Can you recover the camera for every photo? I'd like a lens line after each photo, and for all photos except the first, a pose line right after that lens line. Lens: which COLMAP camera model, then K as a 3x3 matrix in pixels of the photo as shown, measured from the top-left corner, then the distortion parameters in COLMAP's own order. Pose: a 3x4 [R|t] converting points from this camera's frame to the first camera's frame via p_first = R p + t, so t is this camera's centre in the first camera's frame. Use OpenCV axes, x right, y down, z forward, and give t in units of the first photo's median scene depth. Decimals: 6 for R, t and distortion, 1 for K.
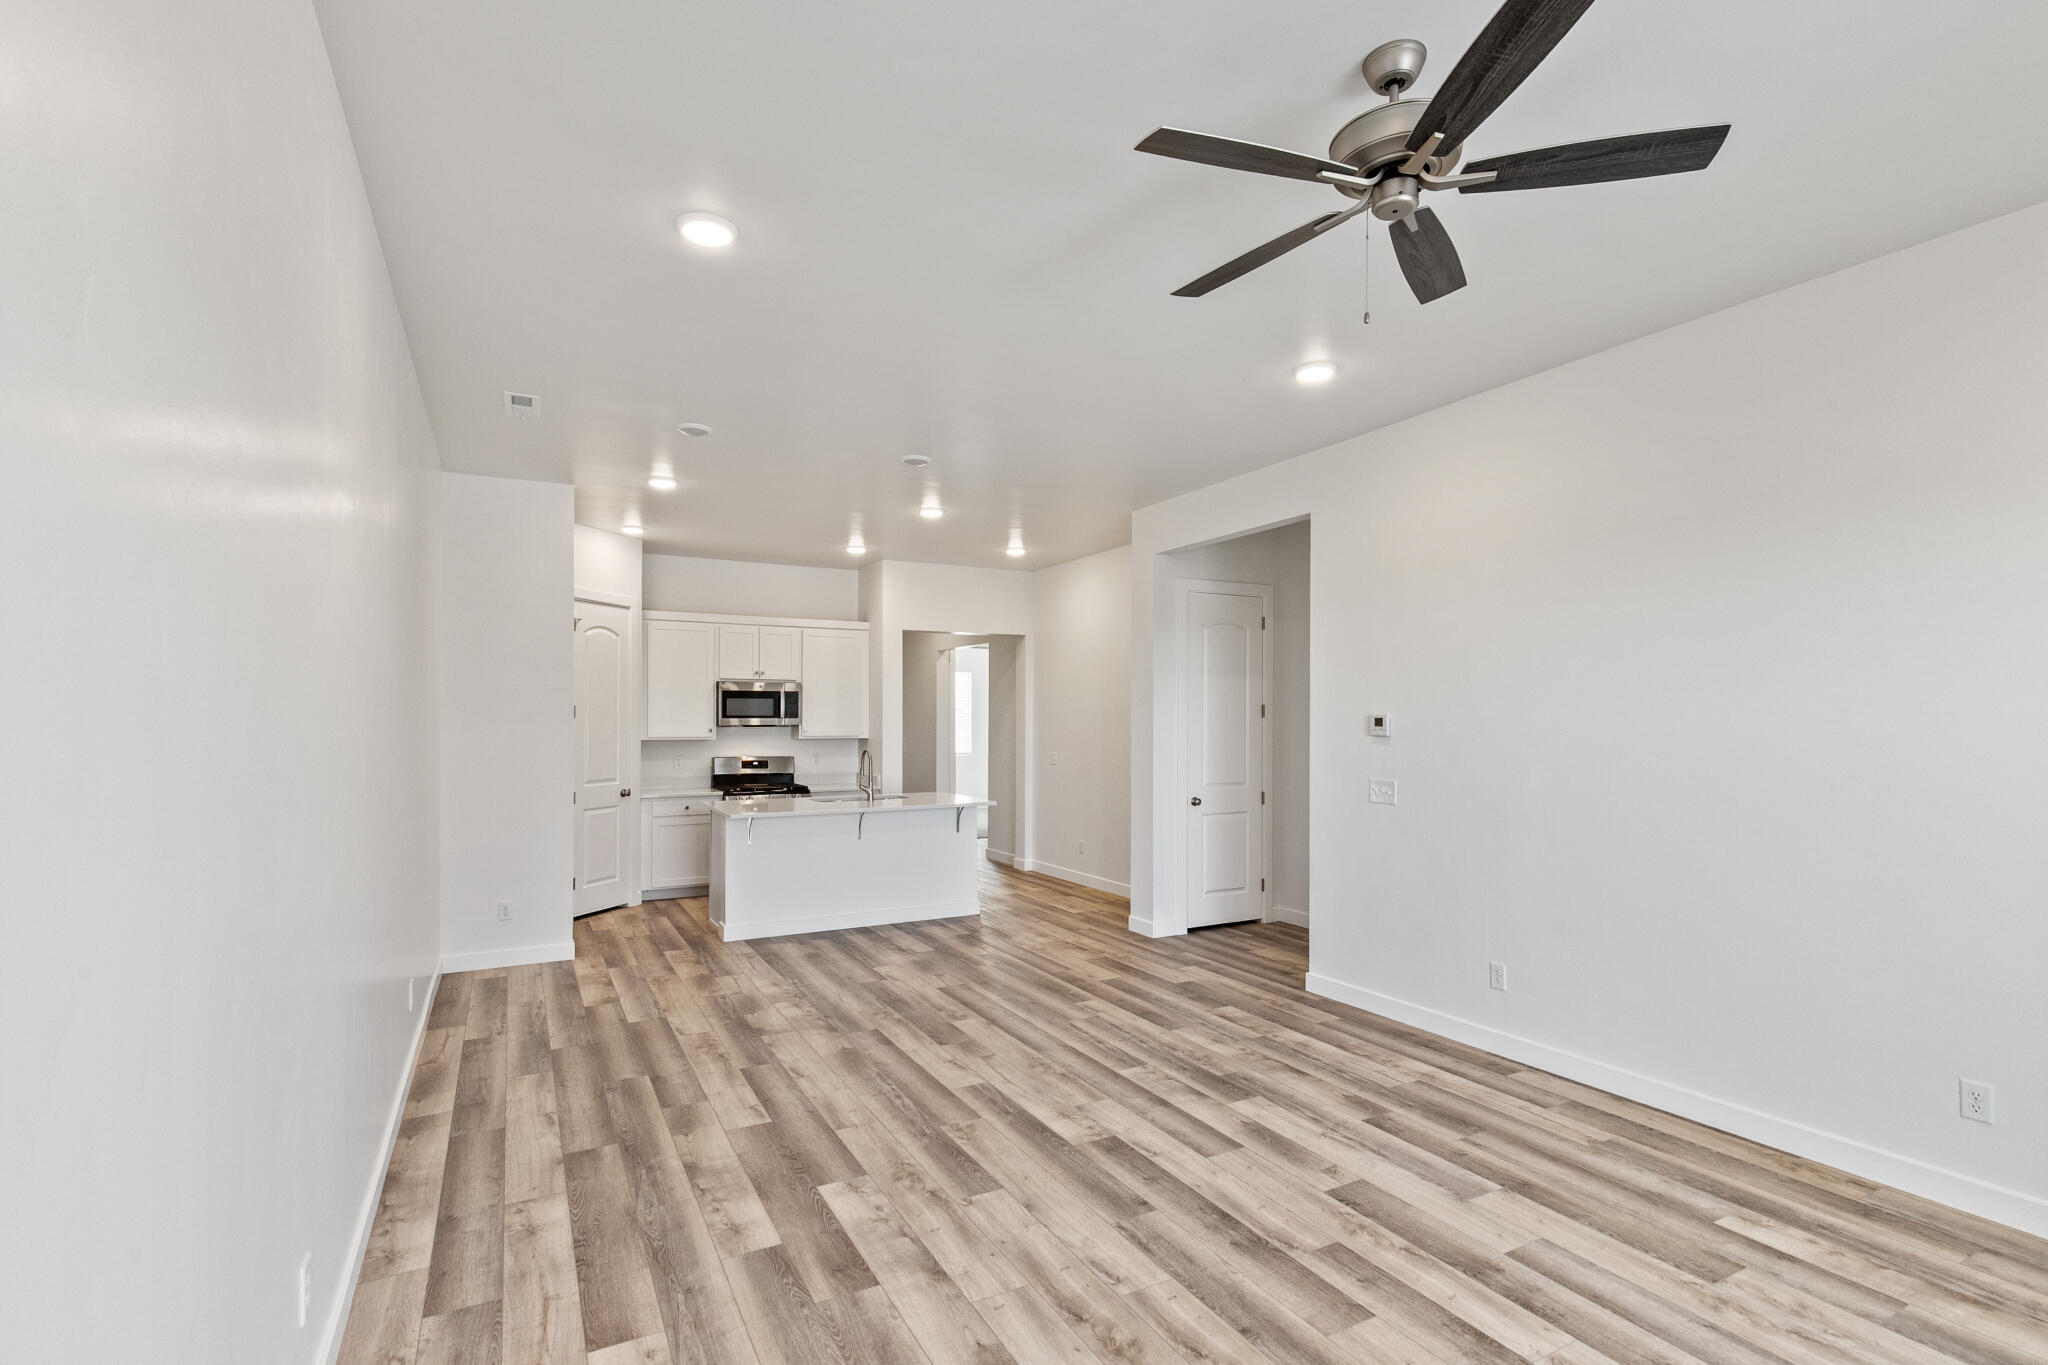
lens RADIAL K [[950.6, 0, 1033.7], [0, 950.6, 725.3], [0, 0, 1]] dist [0.013704, -0.001840]
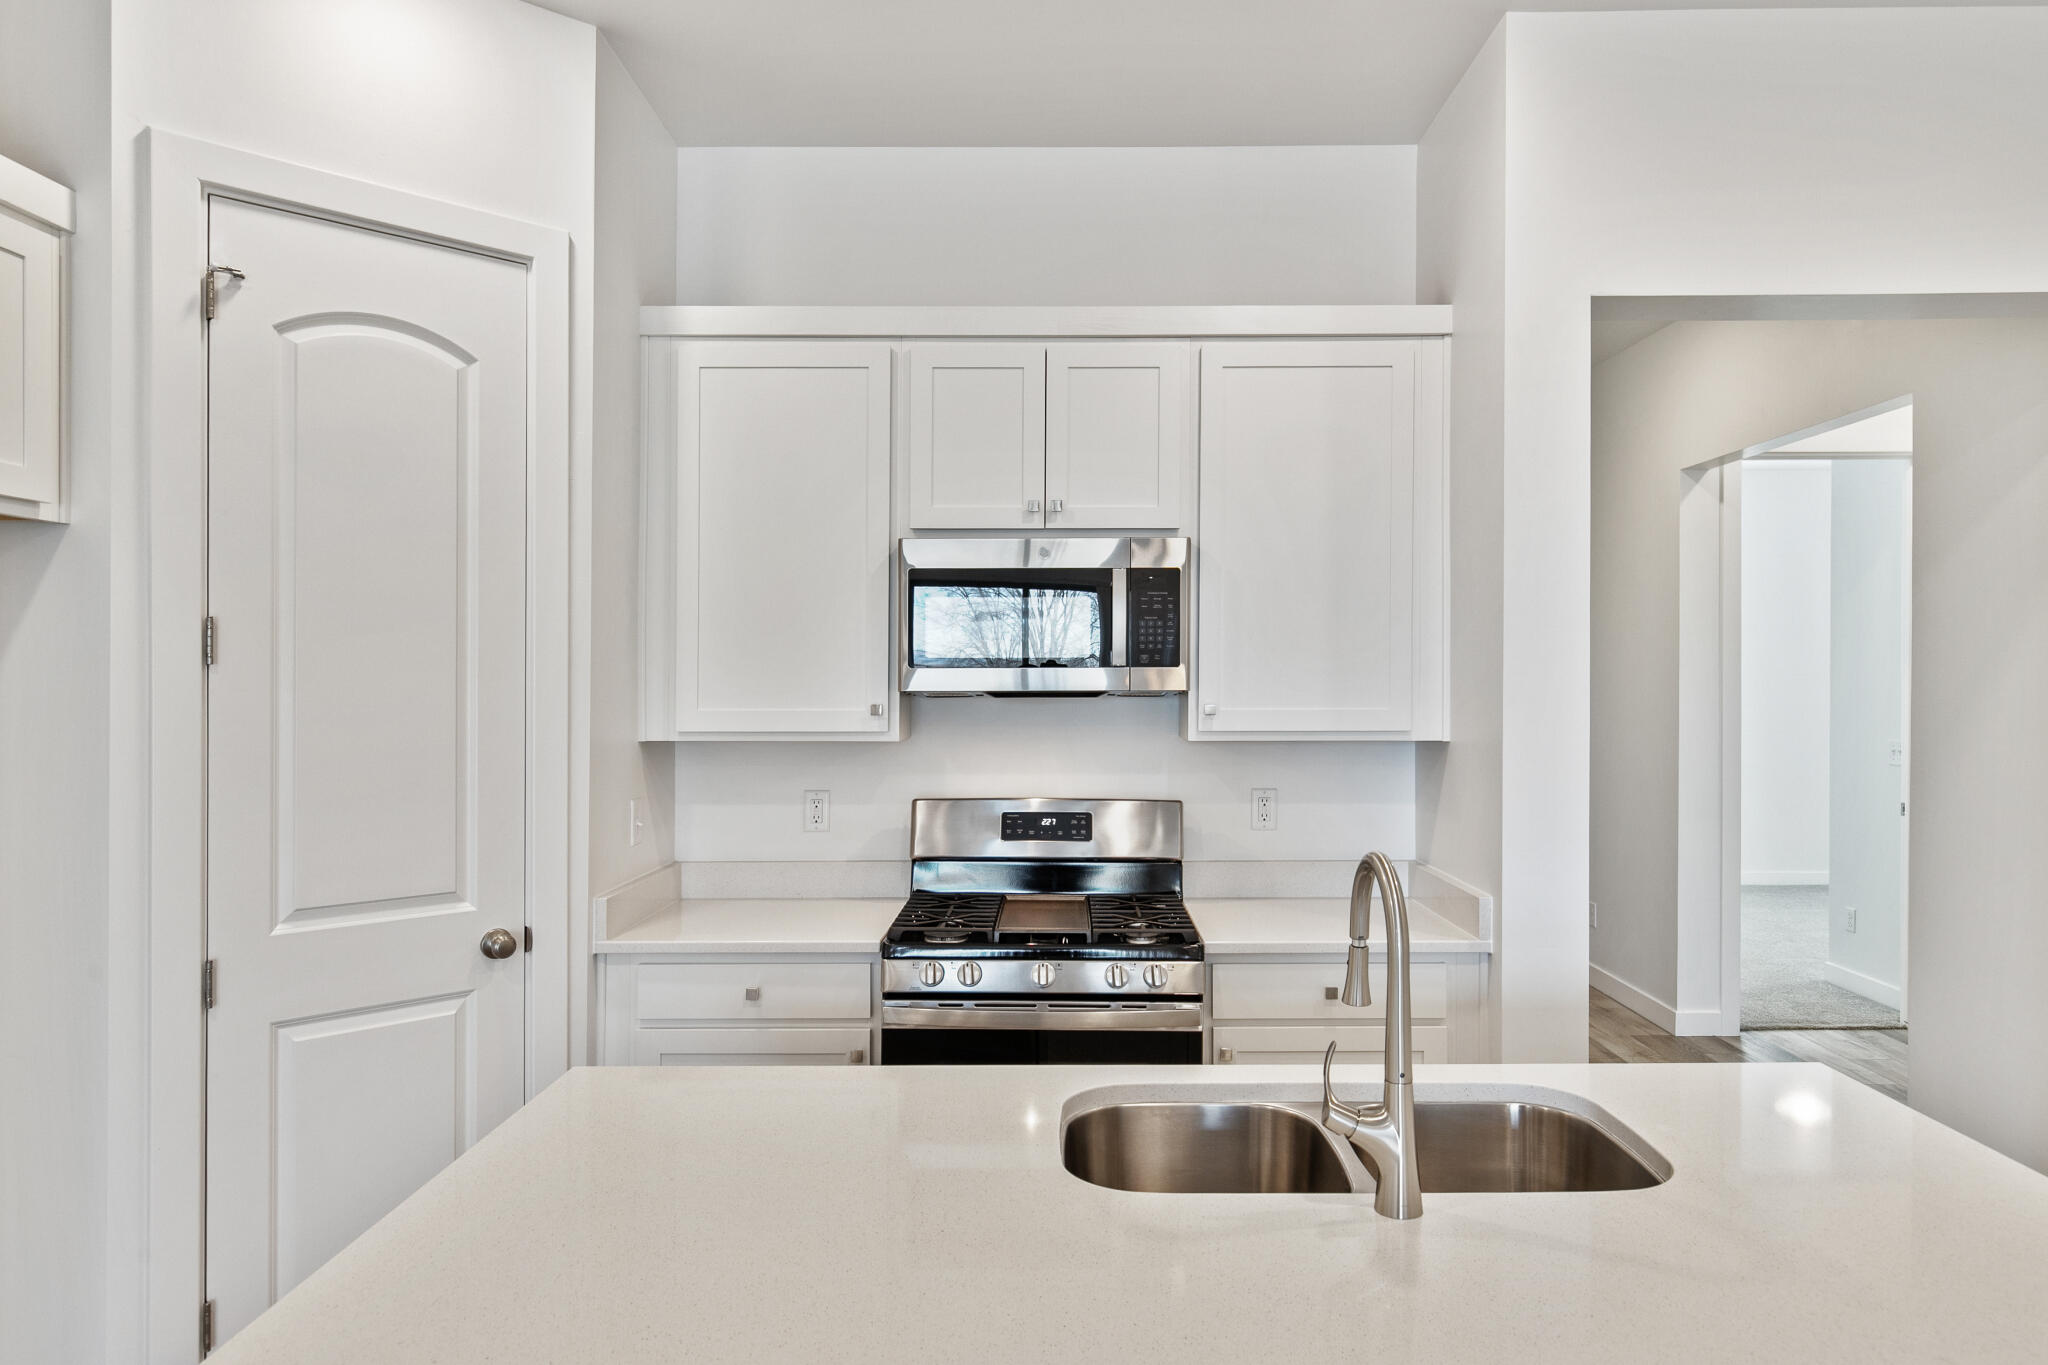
lens RADIAL K [[1269.0, 0, 1048.2], [0, 1269.0, 681.3], [0, 0, 1]] dist [0.026584, -0.007519]
pose [[0.871378, -0.001105, -0.490611, -0.204445], [-0.000381, 0.999996, -0.002929, -0.004194], [0.490612, 0.002739, 0.871374, 1.333284]]
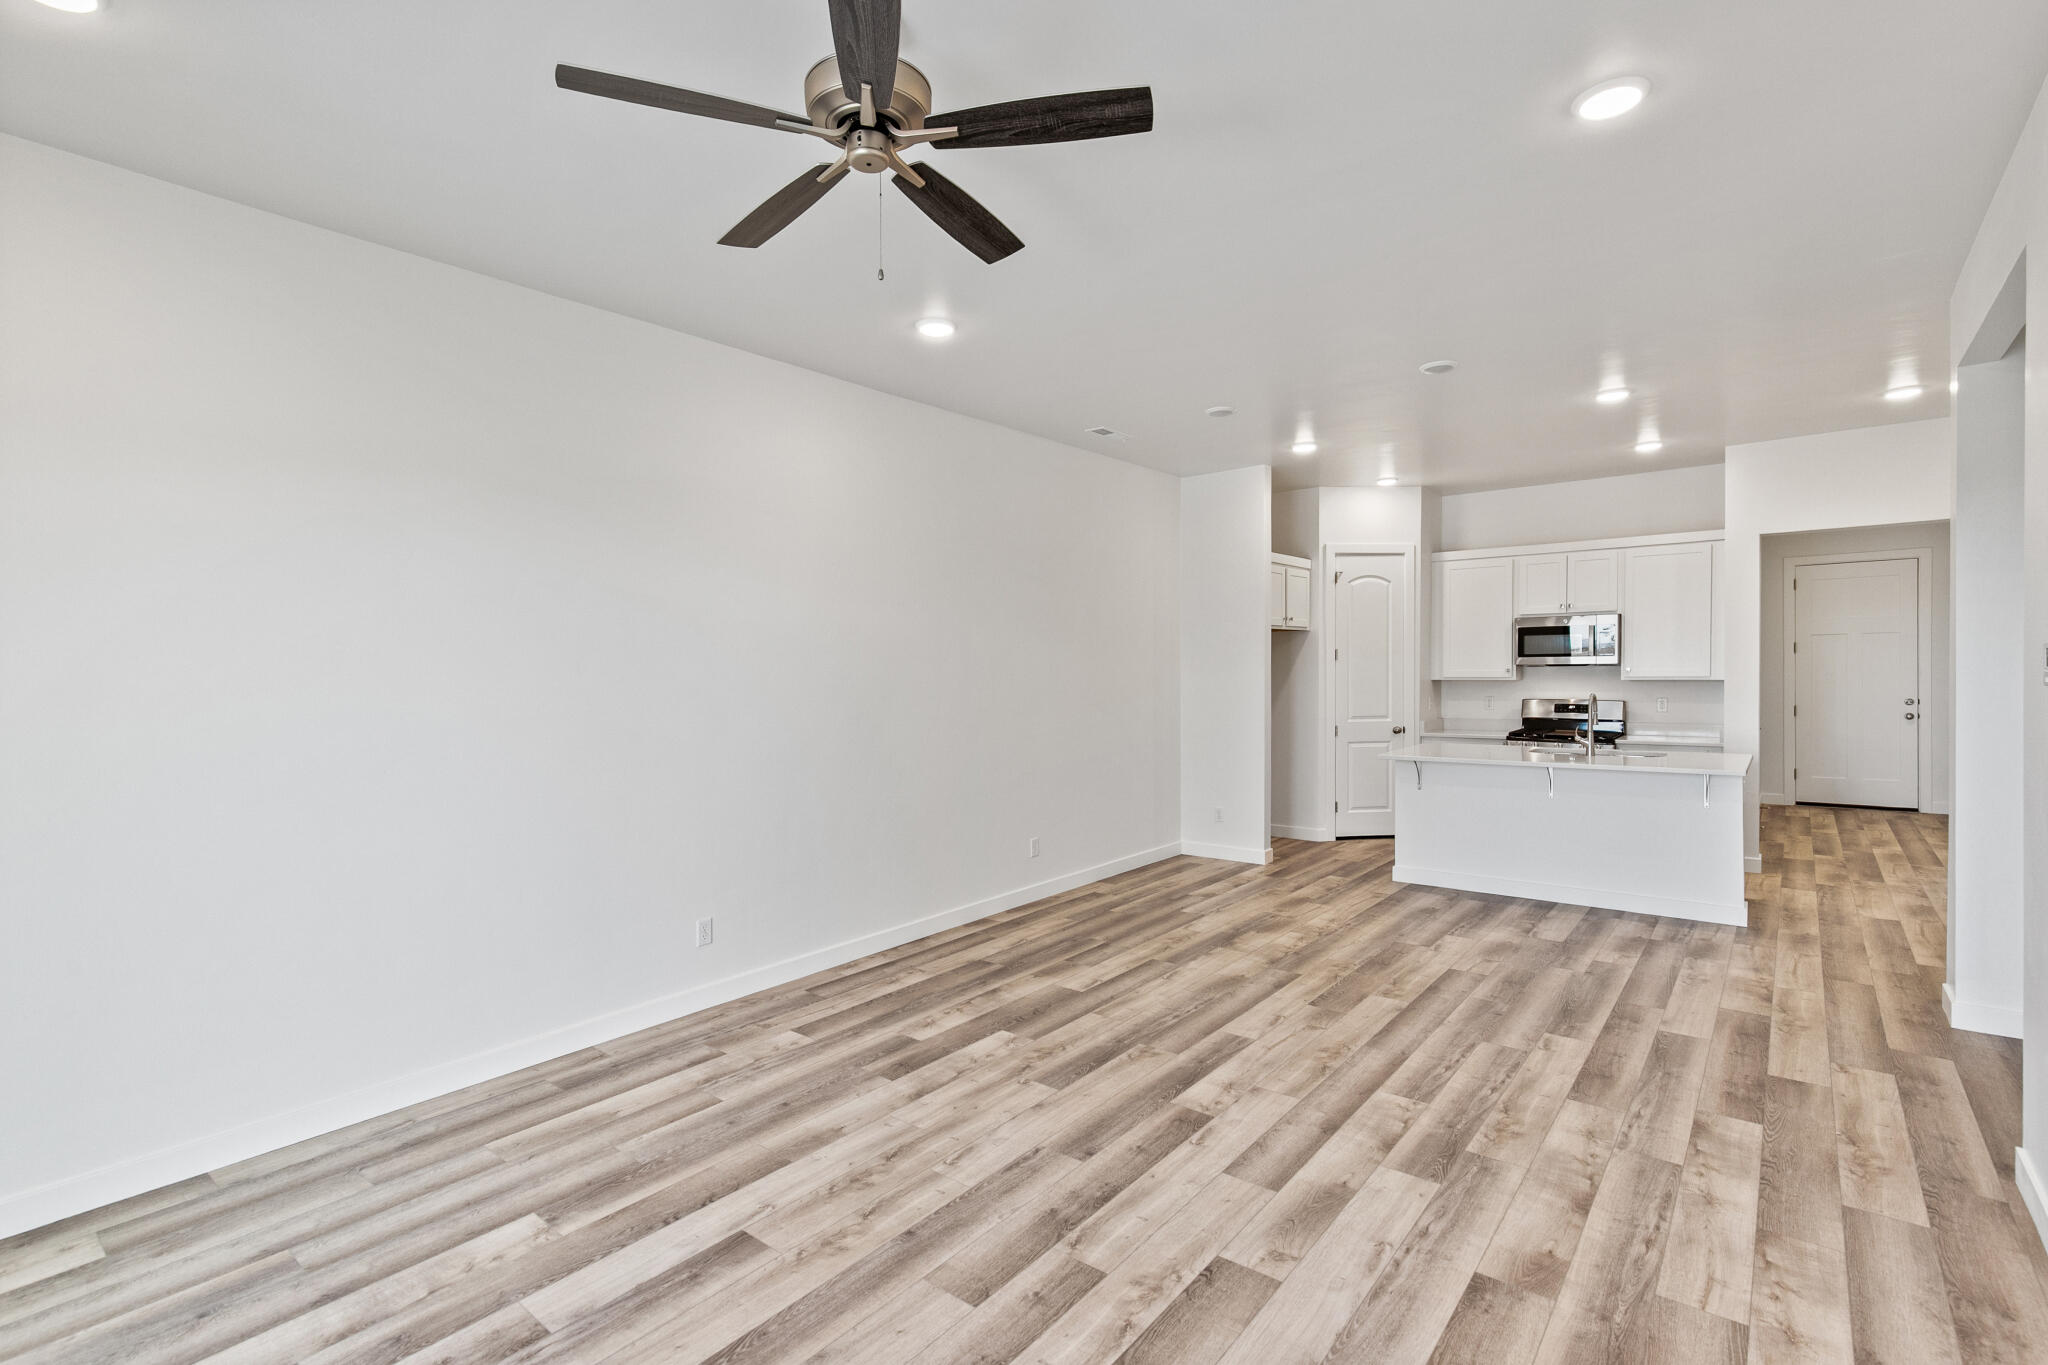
lens RADIAL K [[950.6, 0, 1037.3], [0, 950.6, 691.7], [0, 0, 1]] dist [0.013704, -0.001840]
pose [[0.384475, 0.019927, -0.922920, 0.688371], [0.010419, 0.999610, 0.025923, -0.005717], [0.923076, -0.019583, 0.384118, 0.394348]]
